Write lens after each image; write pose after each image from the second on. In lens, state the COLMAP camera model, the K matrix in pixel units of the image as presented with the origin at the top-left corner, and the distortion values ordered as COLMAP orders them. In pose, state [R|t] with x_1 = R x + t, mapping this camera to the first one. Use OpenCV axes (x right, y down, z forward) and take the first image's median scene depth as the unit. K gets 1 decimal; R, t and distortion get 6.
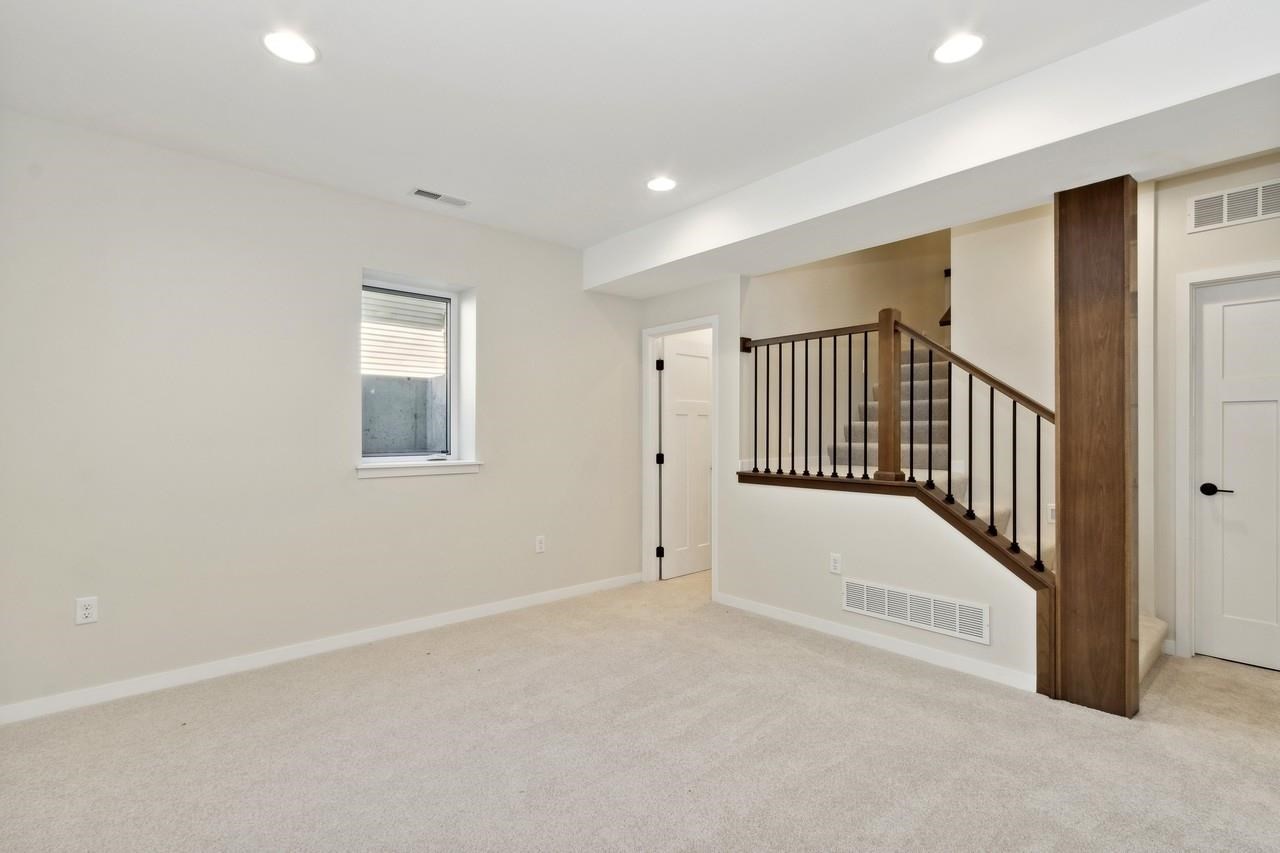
lens RADIAL K [[594.8, 0, 642.0], [0, 594.8, 431.8], [0, 0, 1]] dist [-0.006561, 0.001743]
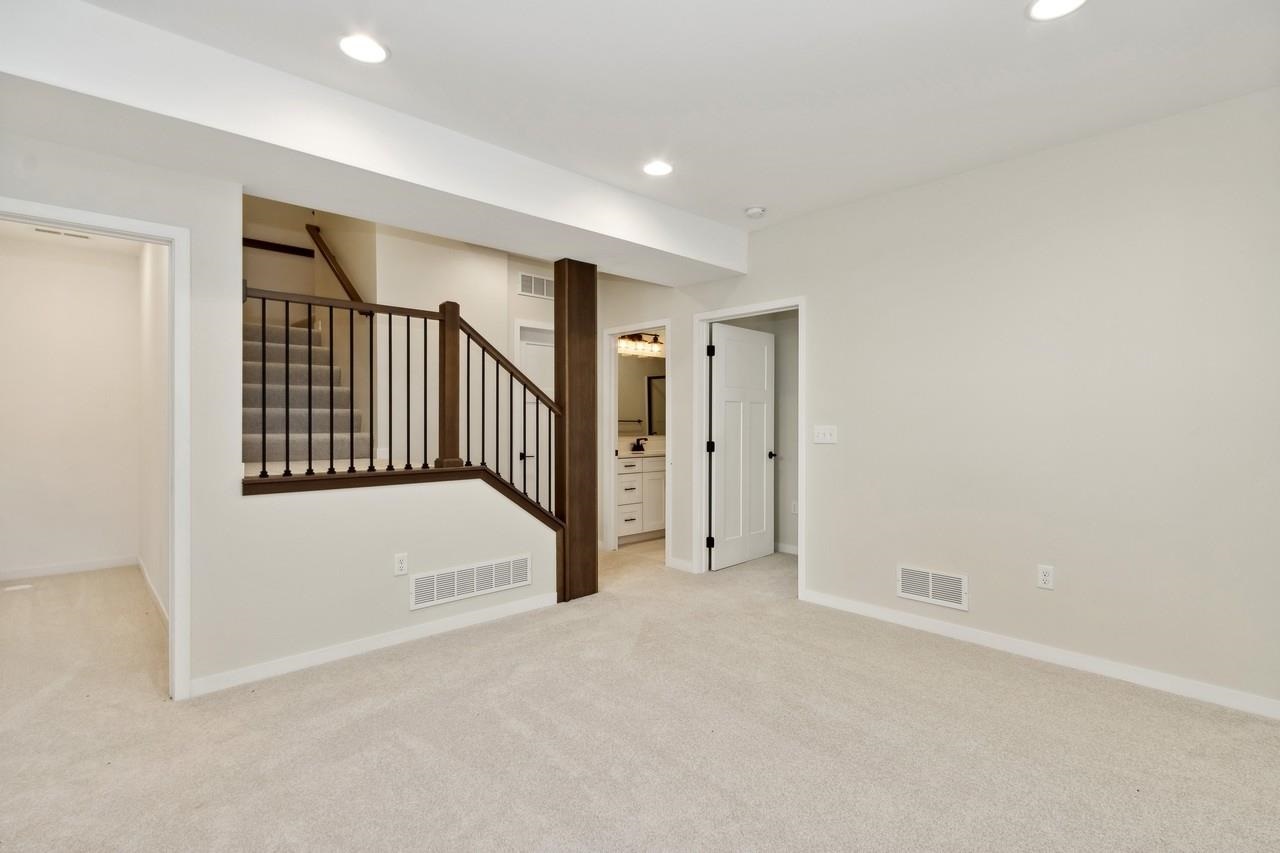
lens RADIAL K [[594.8, 0, 635.6], [0, 594.8, 419.1], [0, 0, 1]] dist [-0.006561, 0.001743]
pose [[-0.033354, 0.002103, 0.999441, -0.614094], [0.000728, 0.999998, -0.002080, 0.000390], [-0.999443, 0.000659, -0.033356, 0.685226]]
